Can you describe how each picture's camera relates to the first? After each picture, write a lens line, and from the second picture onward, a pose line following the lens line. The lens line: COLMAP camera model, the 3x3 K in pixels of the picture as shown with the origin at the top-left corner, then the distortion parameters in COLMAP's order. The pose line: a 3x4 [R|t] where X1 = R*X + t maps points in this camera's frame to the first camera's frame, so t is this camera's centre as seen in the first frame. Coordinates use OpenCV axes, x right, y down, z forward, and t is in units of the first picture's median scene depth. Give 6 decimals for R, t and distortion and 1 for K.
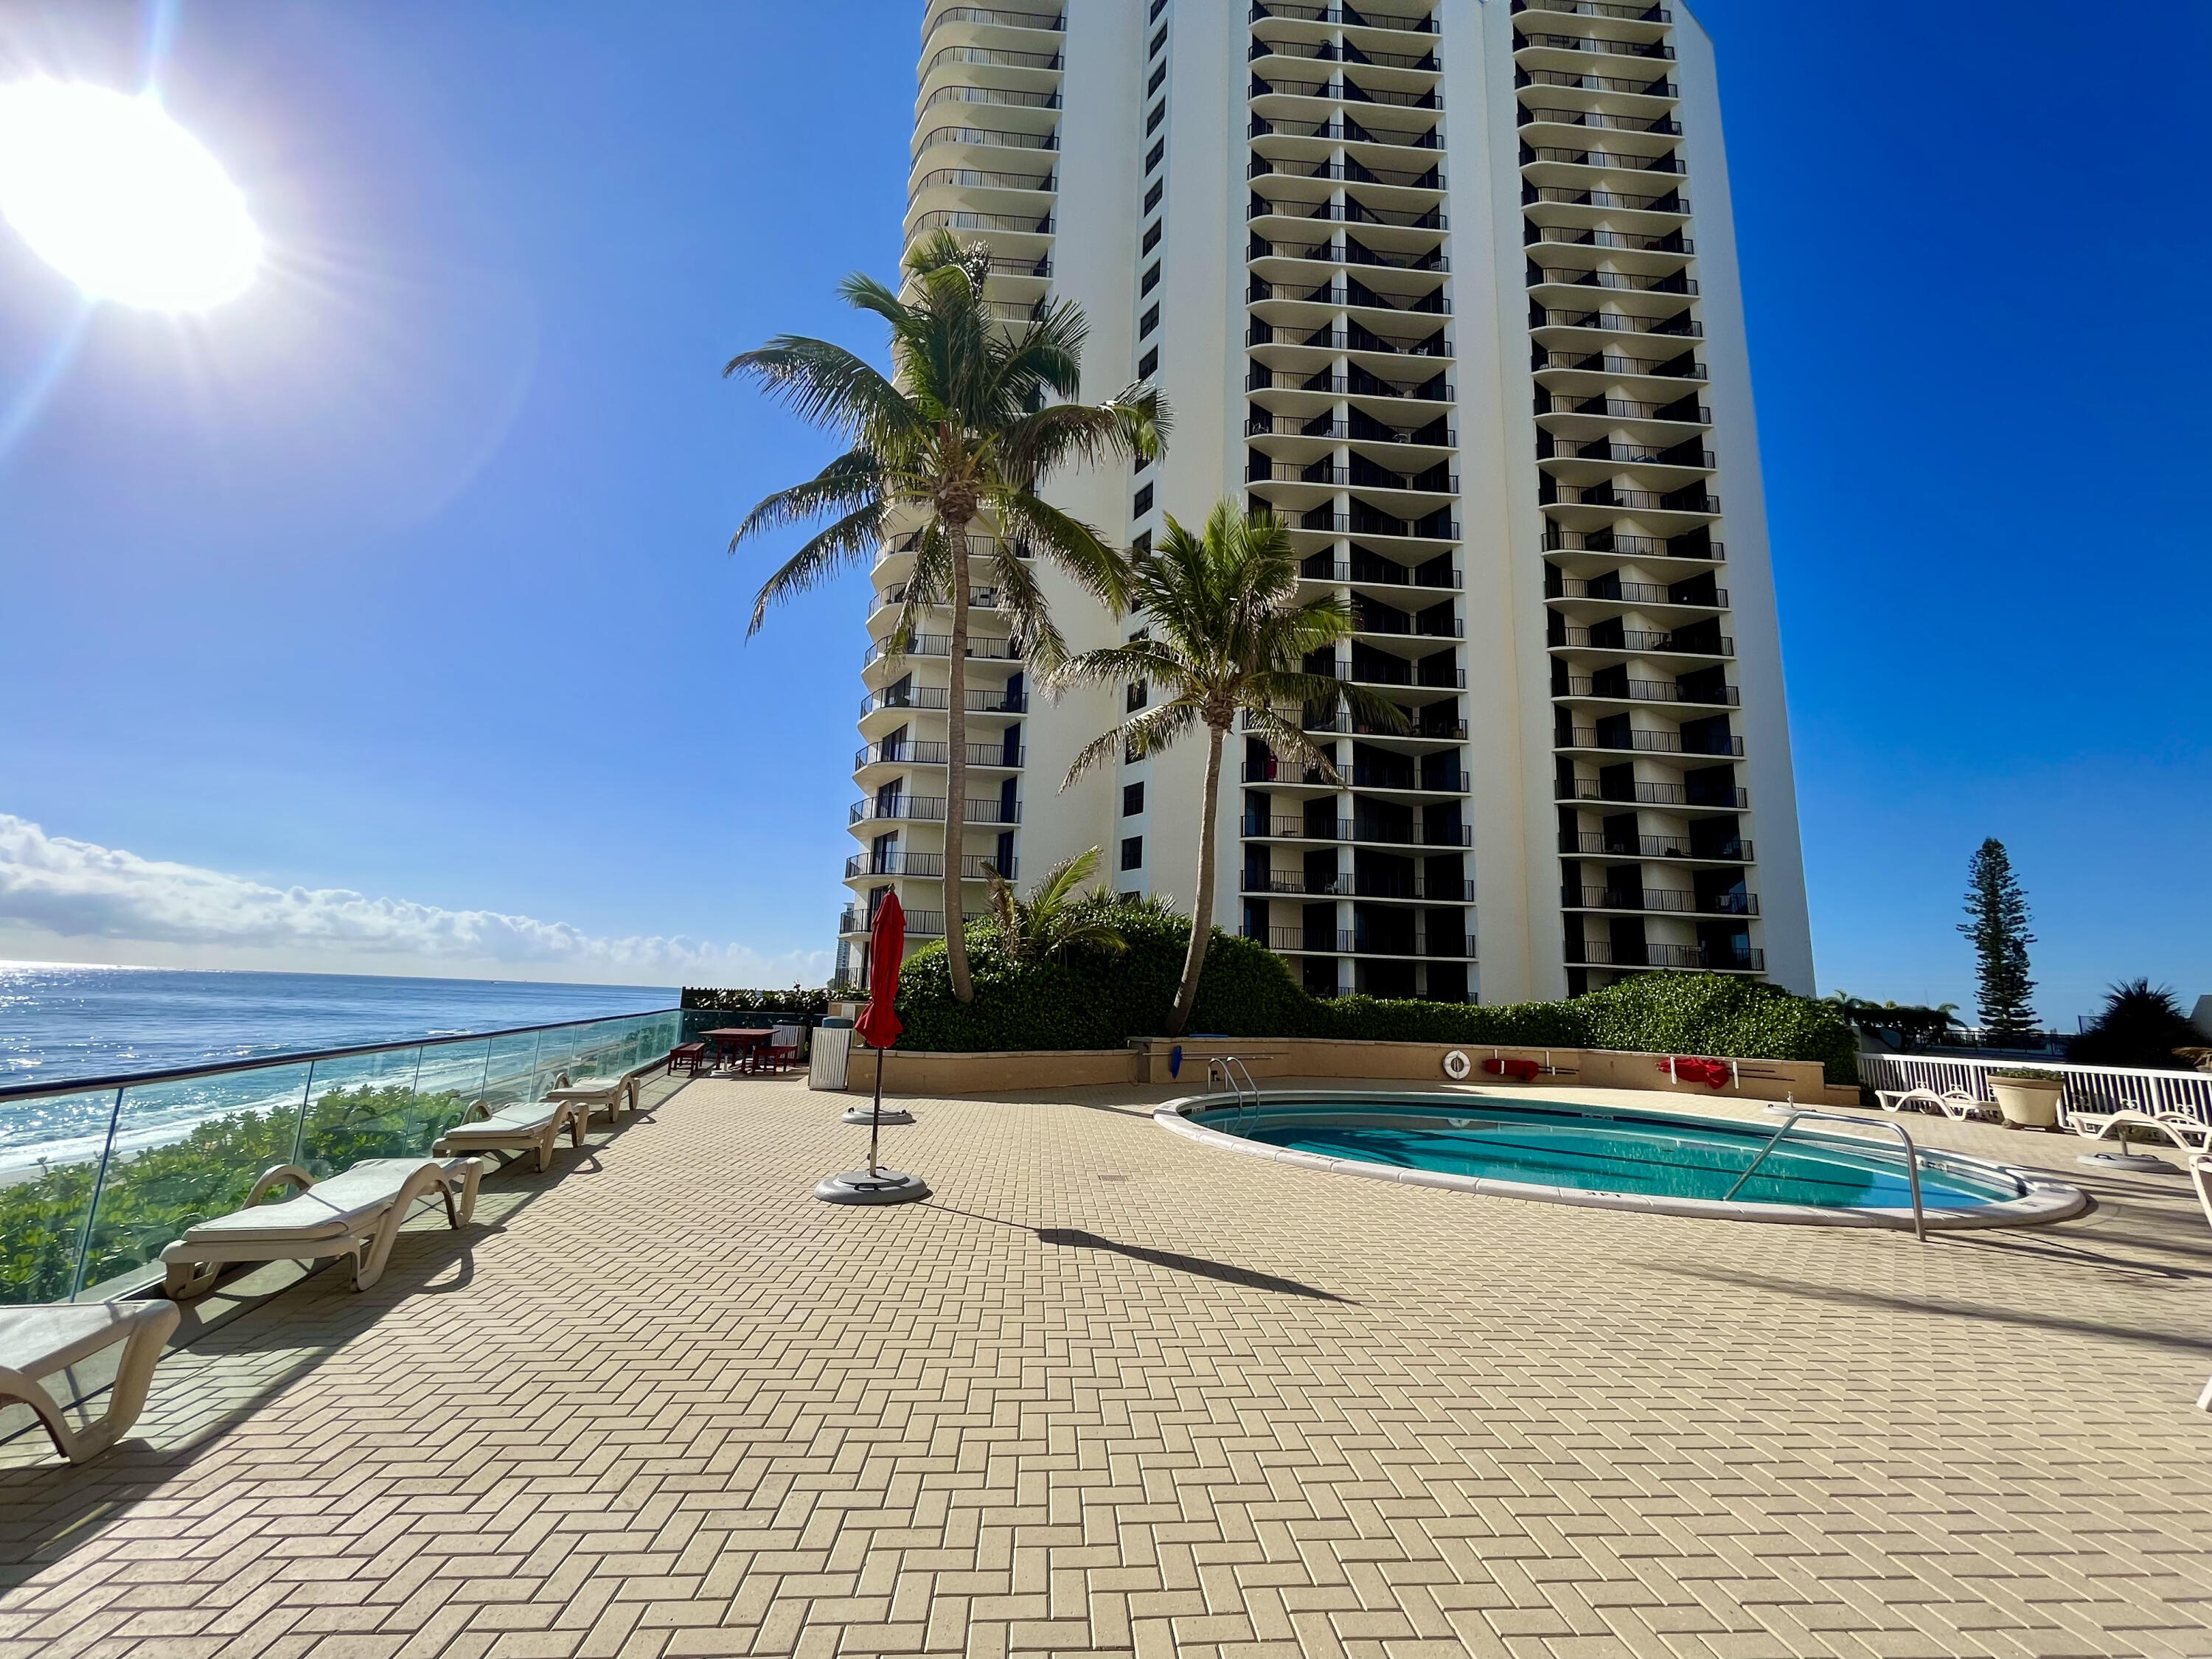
lens RADIAL K [[902.9, 0, 1100.4], [0, 902.9, 830.1], [0, 0, 1]] dist [-0.003737, 0.000633]
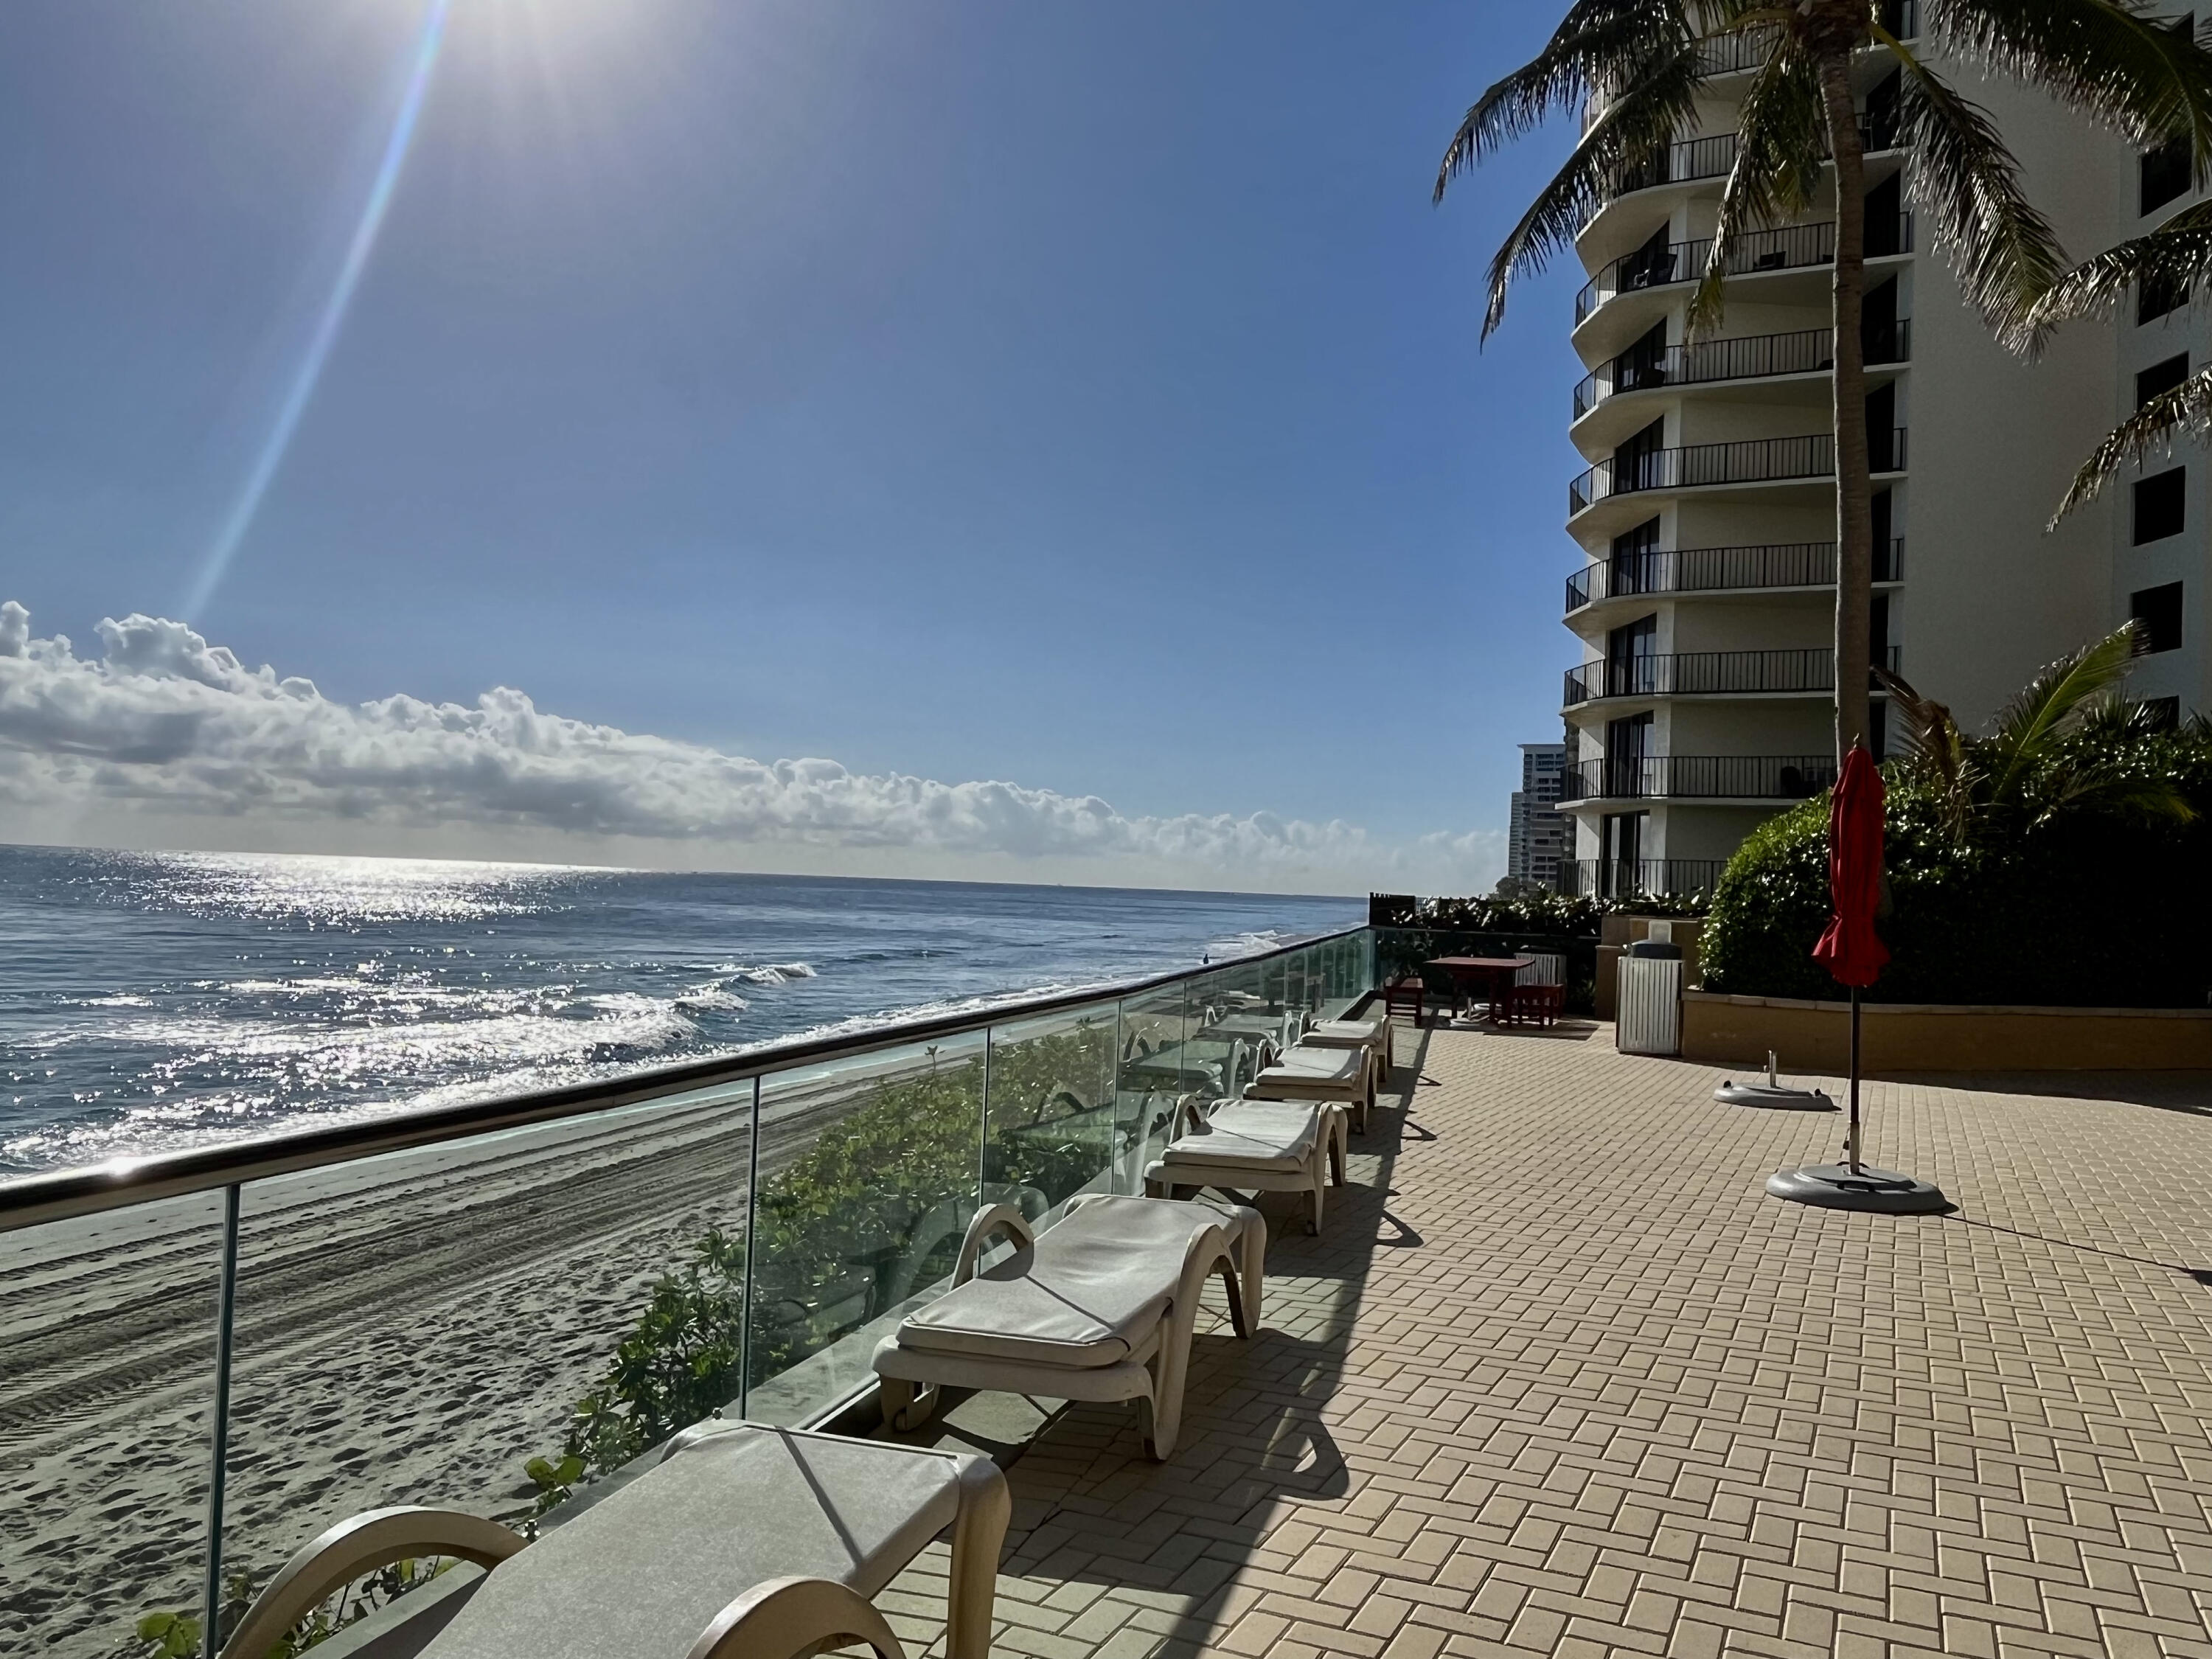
lens RADIAL K [[1617.7, 0, 1099.1], [0, 1617.7, 838.2], [0, 0, 1]] dist [-0.004380, 0.001146]
pose [[0.863695, -0.019144, -0.503651, -0.052072], [0.088723, 0.989449, 0.114539, -0.019677], [0.496144, -0.143612, 0.856281, -0.107974]]
